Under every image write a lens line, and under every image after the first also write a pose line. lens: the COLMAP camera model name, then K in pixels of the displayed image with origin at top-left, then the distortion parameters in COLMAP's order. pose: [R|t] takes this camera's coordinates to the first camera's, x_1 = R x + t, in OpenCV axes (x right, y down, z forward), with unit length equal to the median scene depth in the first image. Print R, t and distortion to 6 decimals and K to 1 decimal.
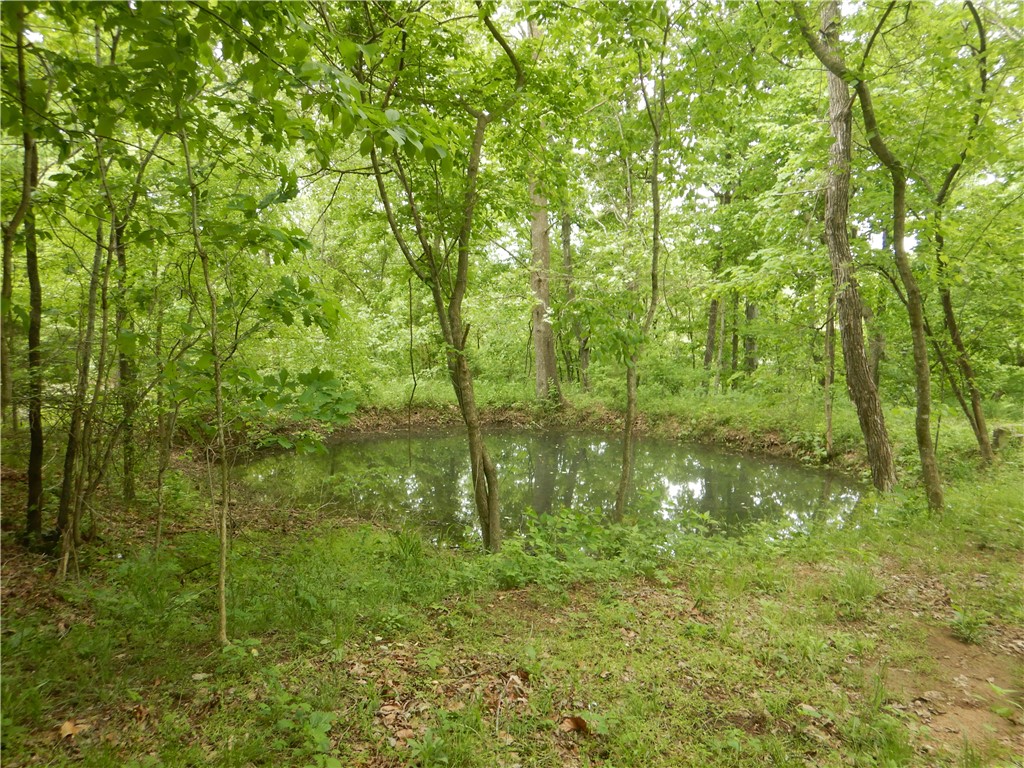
lens RADIAL K [[722.2, 0, 511.7], [0, 722.2, 382.6], [0, 0, 1]] dist [-0.023462, 0.001022]
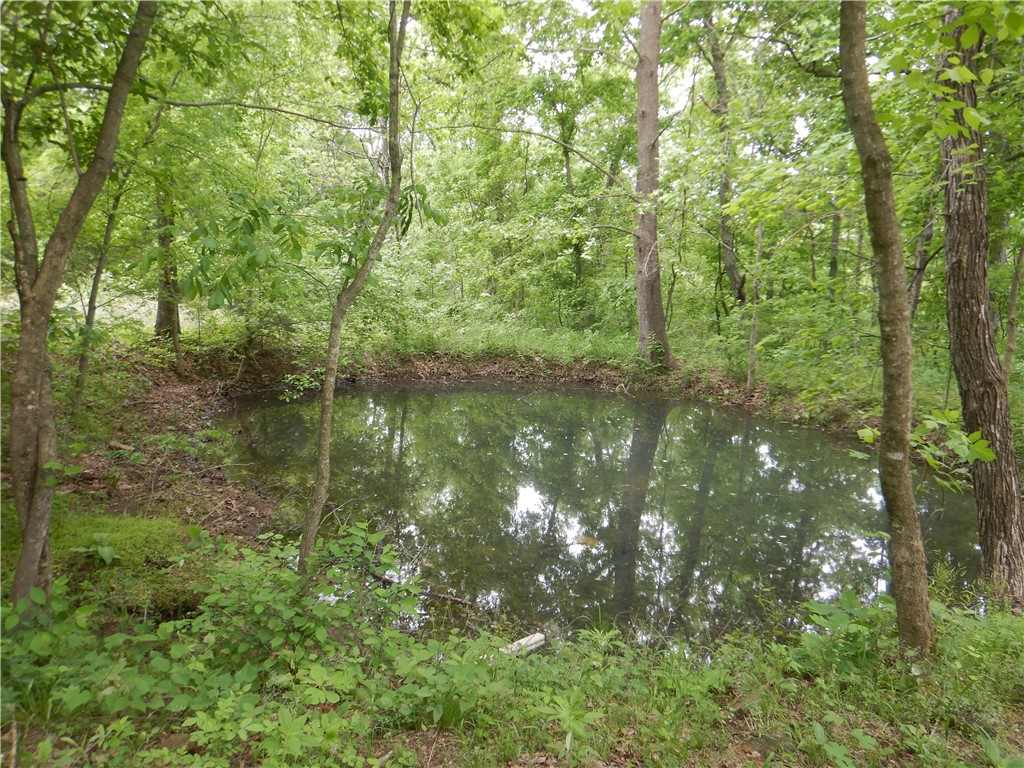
lens RADIAL K [[722.2, 0, 512.2], [0, 722.2, 384.4], [0, 0, 1]] dist [-0.023462, 0.001022]
pose [[0.947109, 0.080645, -0.310614, 0.168665], [-0.058006, 0.994987, 0.081460, -0.005064], [0.315626, -0.059134, 0.947039, 0.184578]]
